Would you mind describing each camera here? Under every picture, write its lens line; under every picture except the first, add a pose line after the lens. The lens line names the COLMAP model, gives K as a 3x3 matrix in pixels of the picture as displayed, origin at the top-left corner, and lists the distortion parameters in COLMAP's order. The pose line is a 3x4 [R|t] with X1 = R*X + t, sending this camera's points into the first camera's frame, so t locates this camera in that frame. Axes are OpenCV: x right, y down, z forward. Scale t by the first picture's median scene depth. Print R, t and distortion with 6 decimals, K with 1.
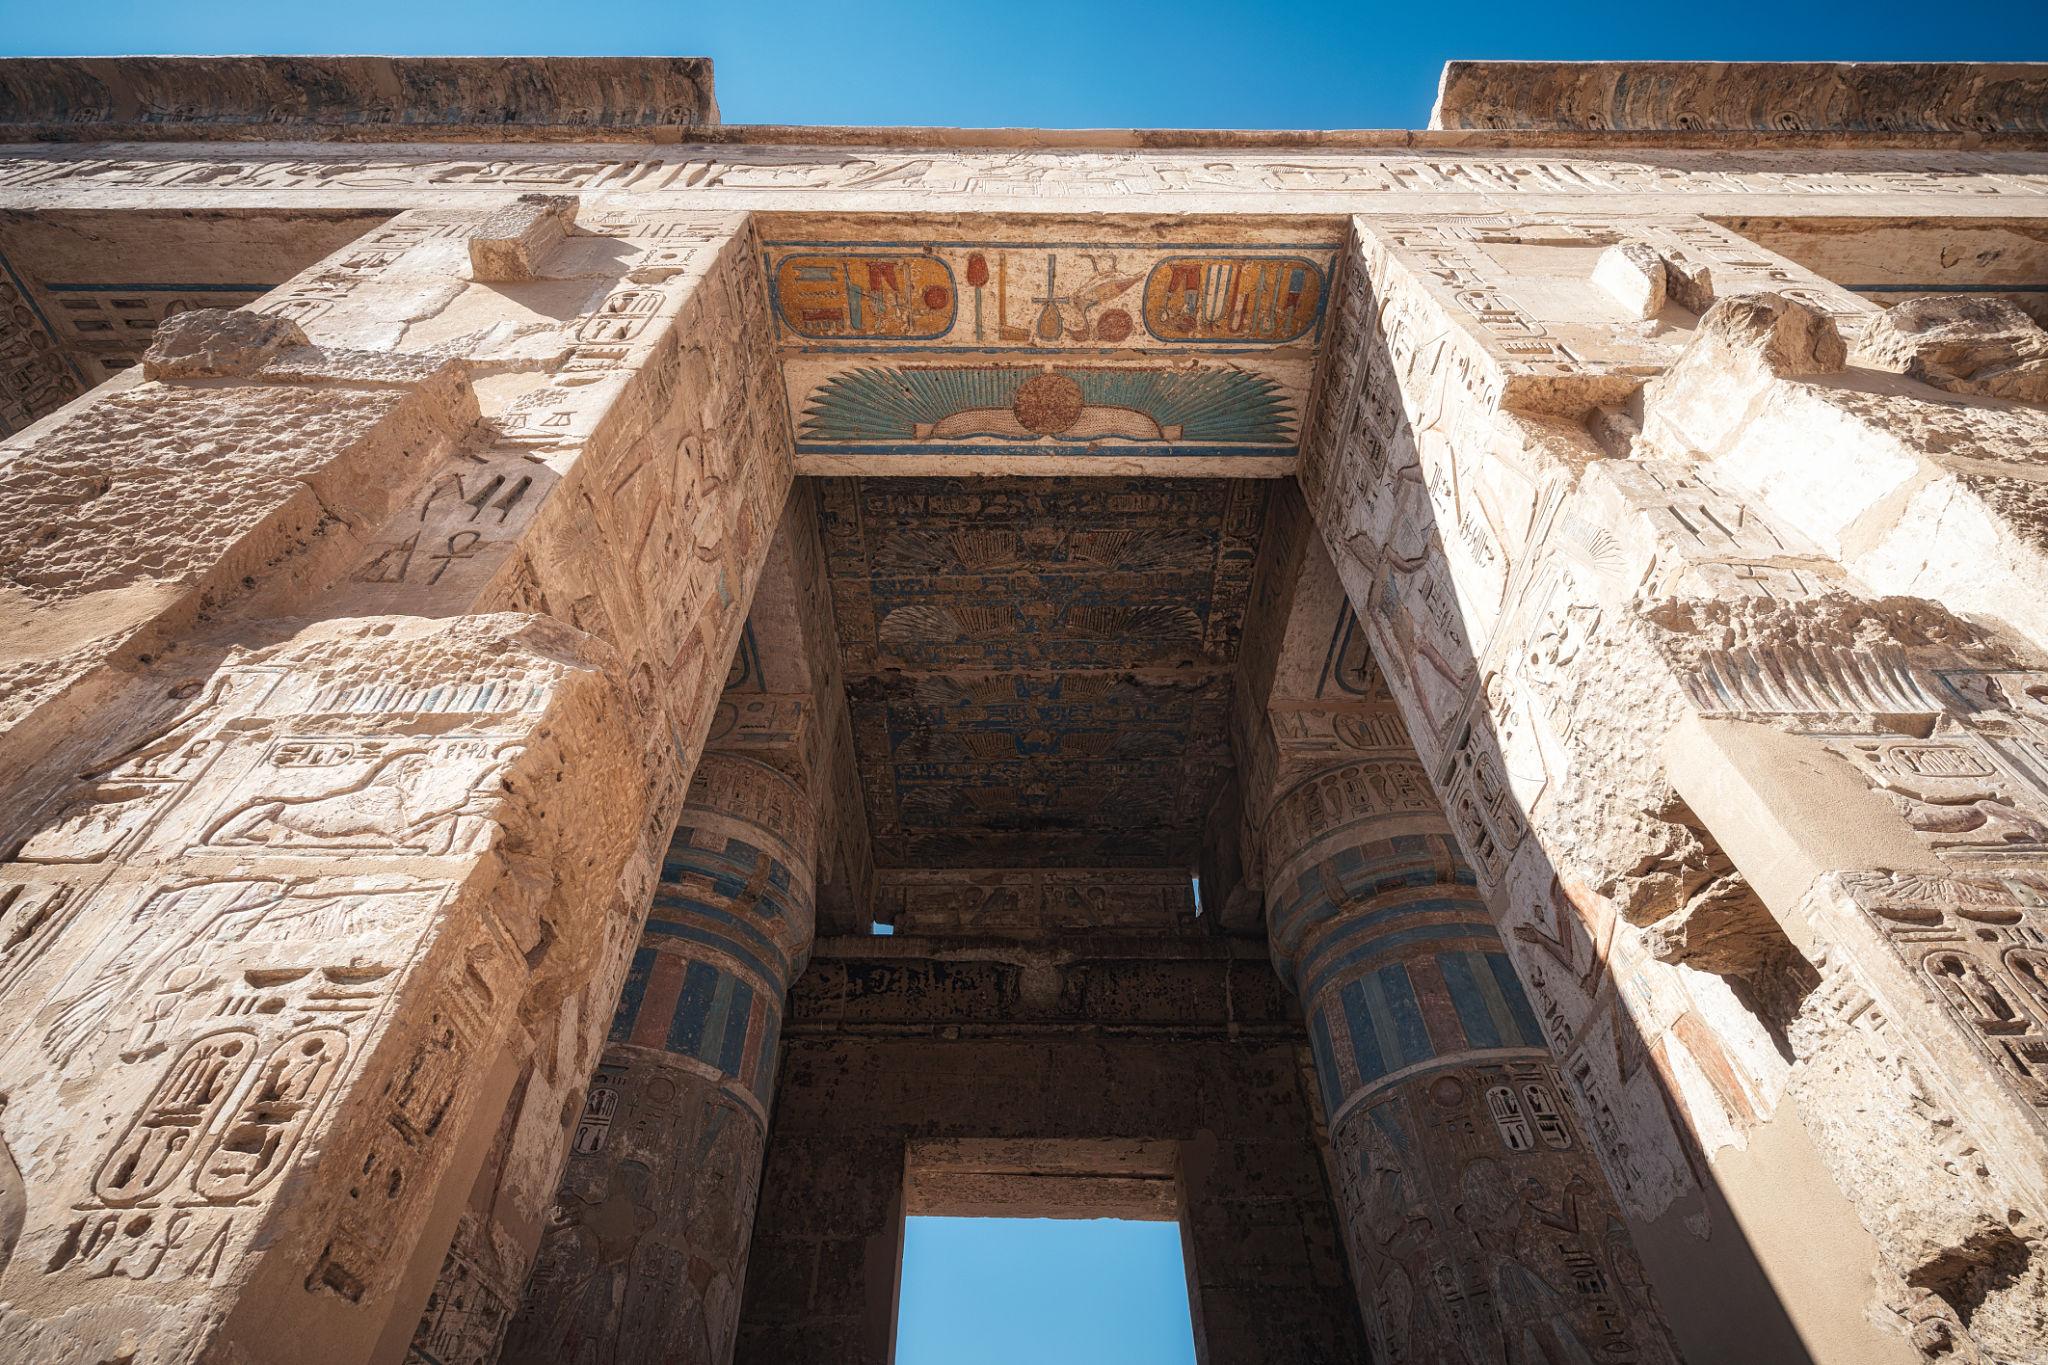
lens RADIAL K [[959.2, 0, 1017.2], [0, 959.2, 683.5], [0, 0, 1]] dist [-0.000455, 0.000473]
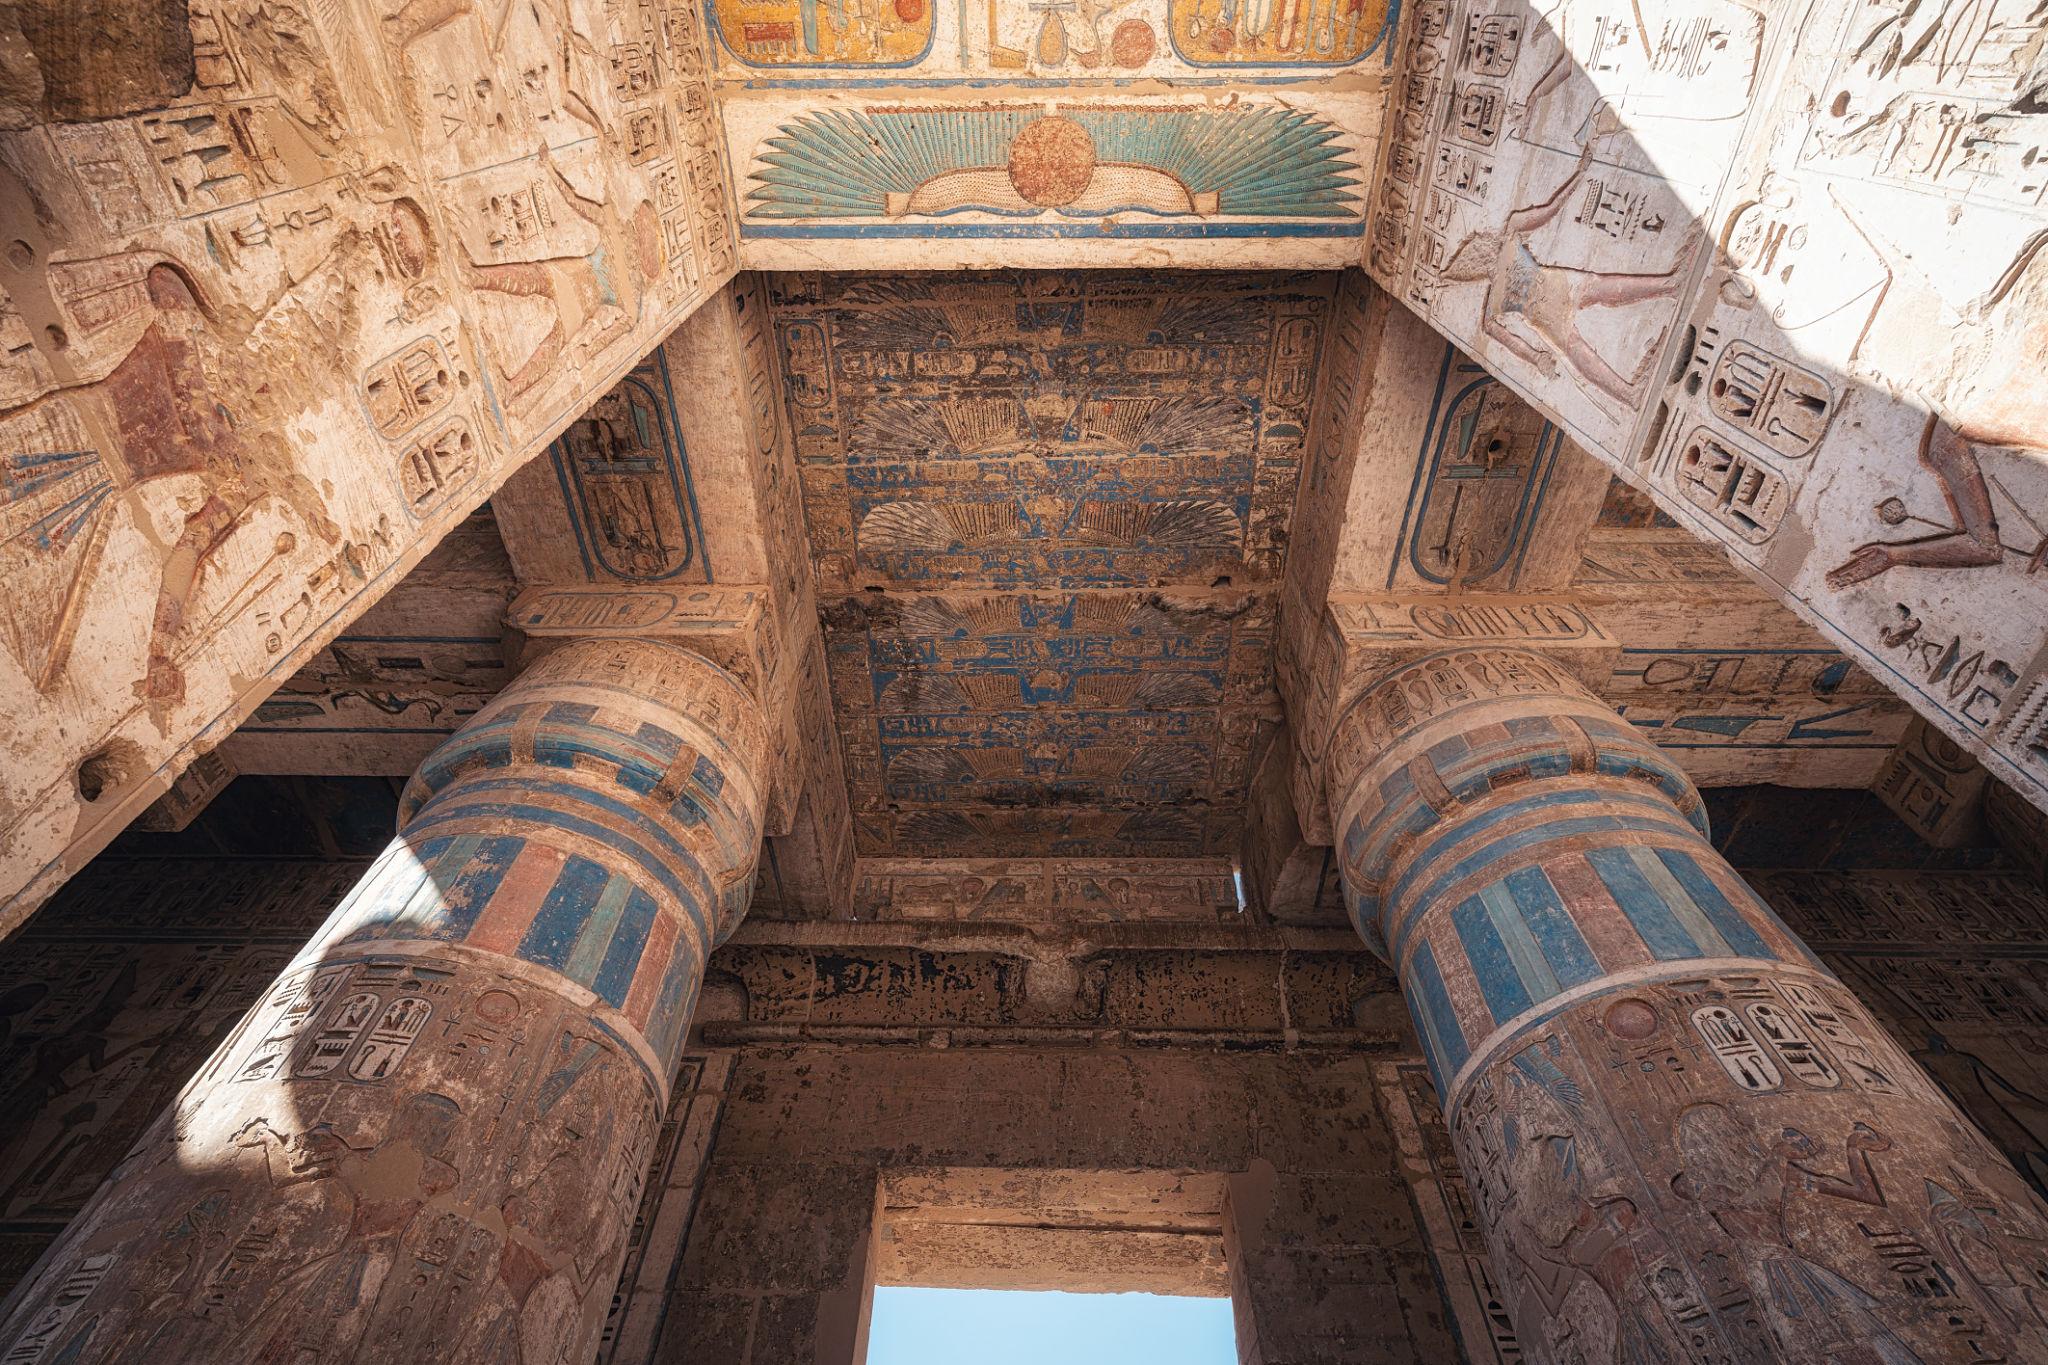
lens RADIAL K [[961.2, 0, 1018.6], [0, 961.2, 678.3], [0, 0, 1]] dist [0.001532, -0.000584]
pose [[0.999803, -0.001031, -0.019841, 0.019737], [-0.001177, 0.993828, -0.110921, 0.221203], [0.019833, 0.110923, 0.993631, 0.237035]]
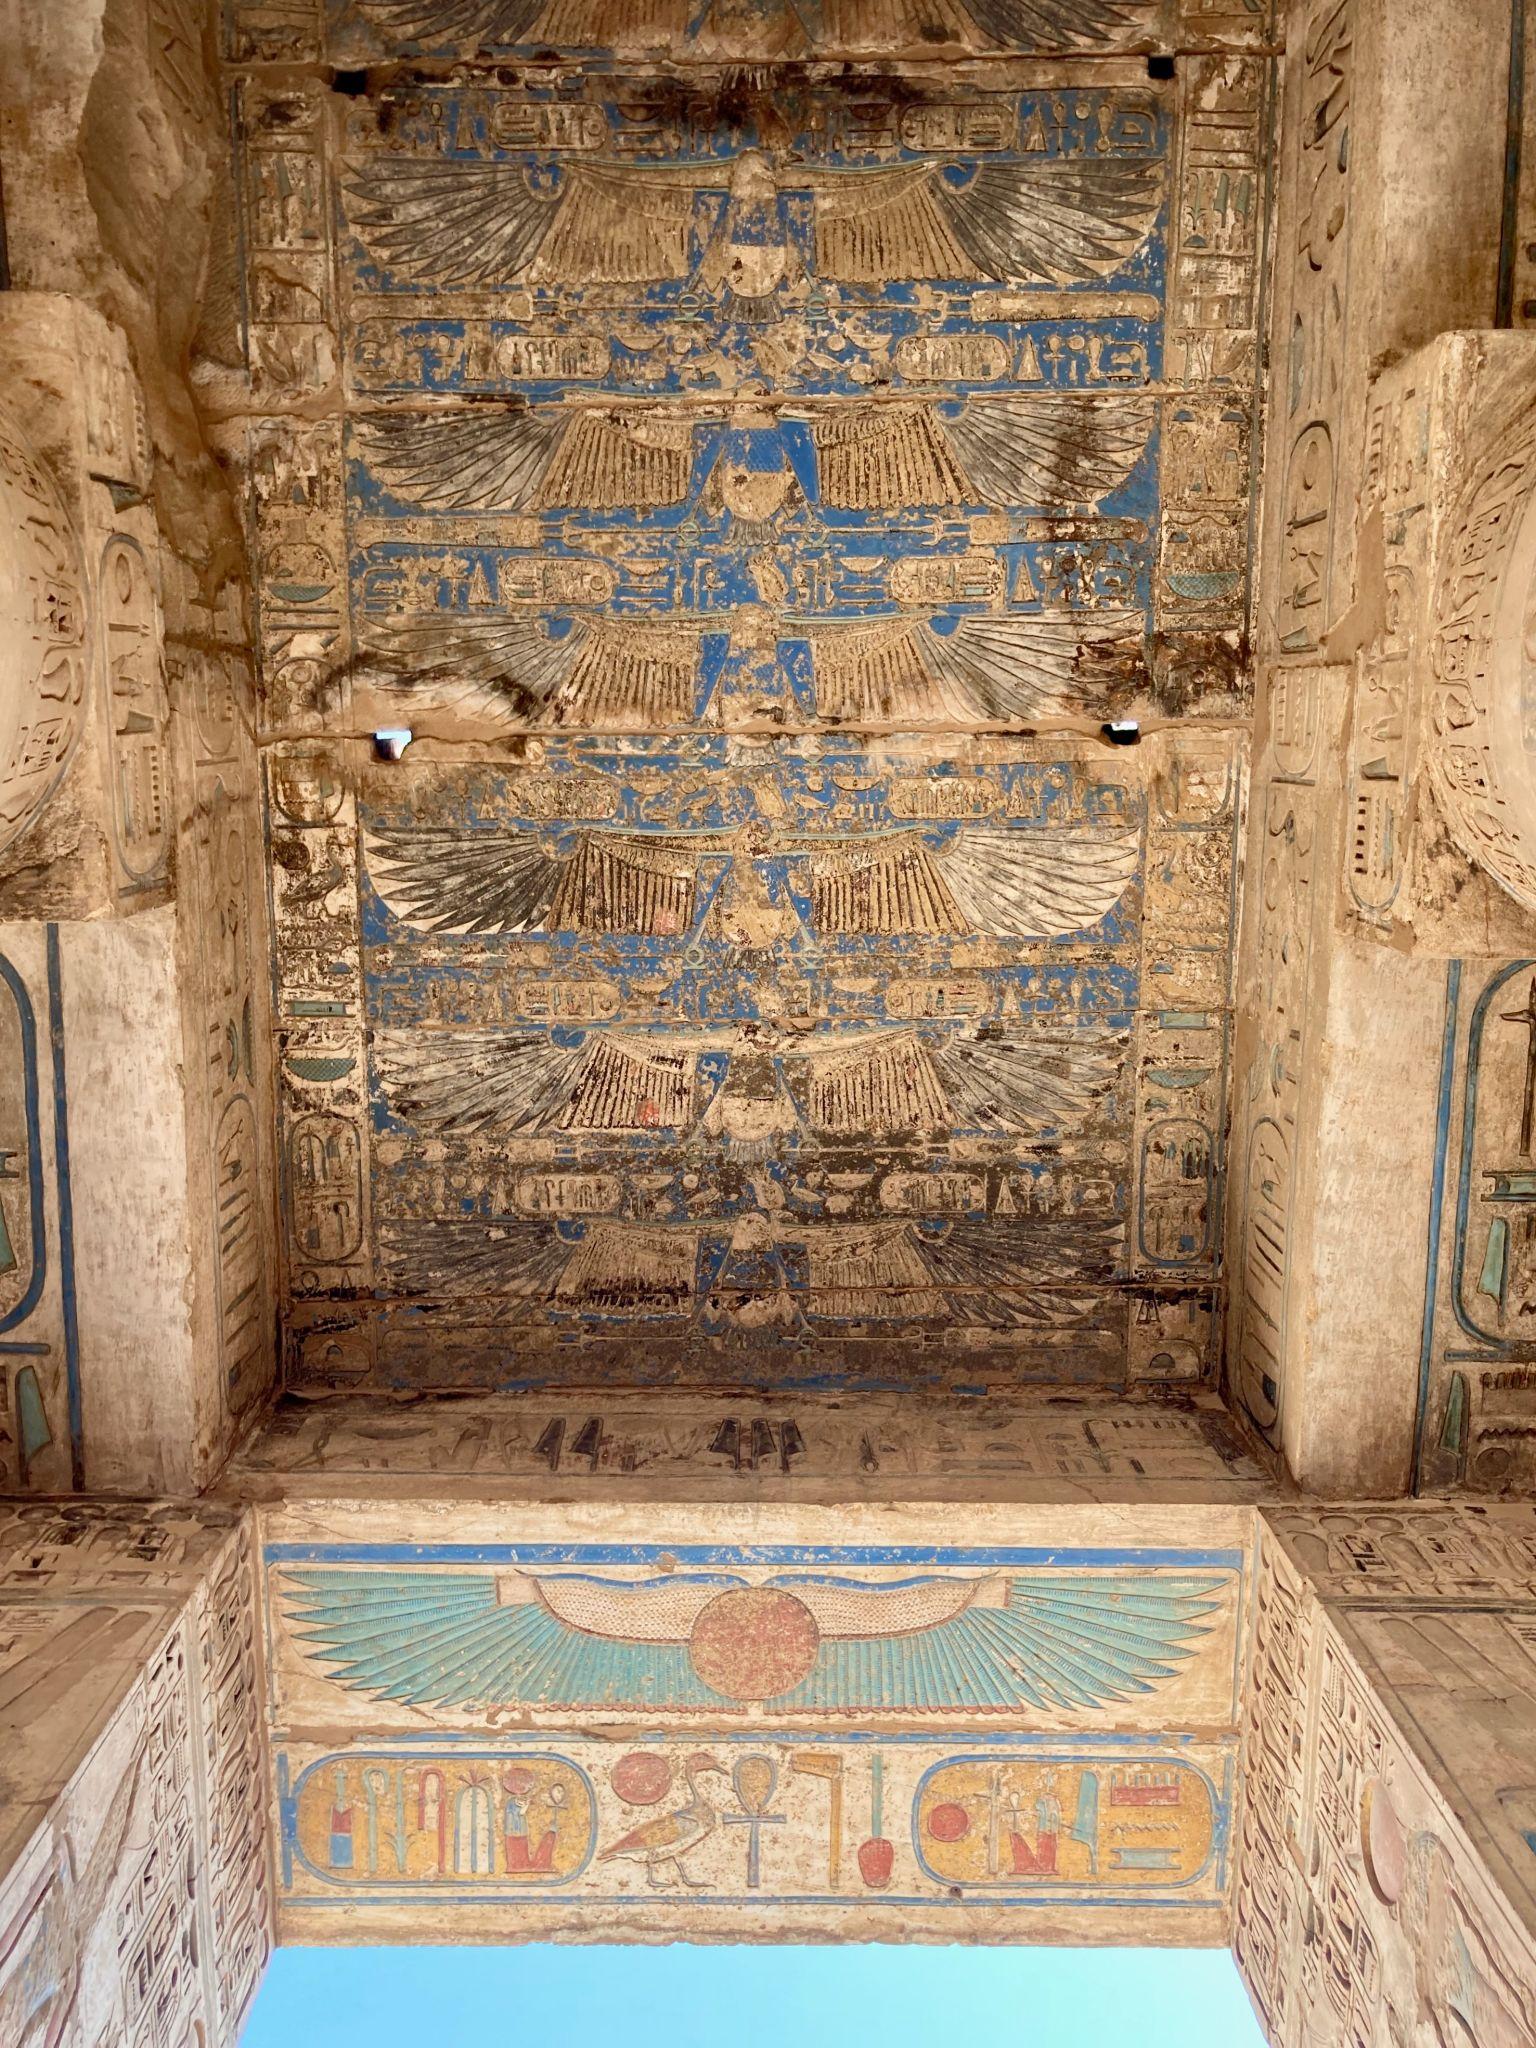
lens RADIAL K [[1725.5, 0, 768.0], [0, 1725.5, 1024.0], [0, 0, 1]] dist [0.125113, -0.300756]
pose [[-0.999923, -0.002125, -0.012227, 0.036298], [0.010831, -0.630374, -0.776216, 0.663988], [-0.006058, -0.776289, 0.630348, 0.631189]]
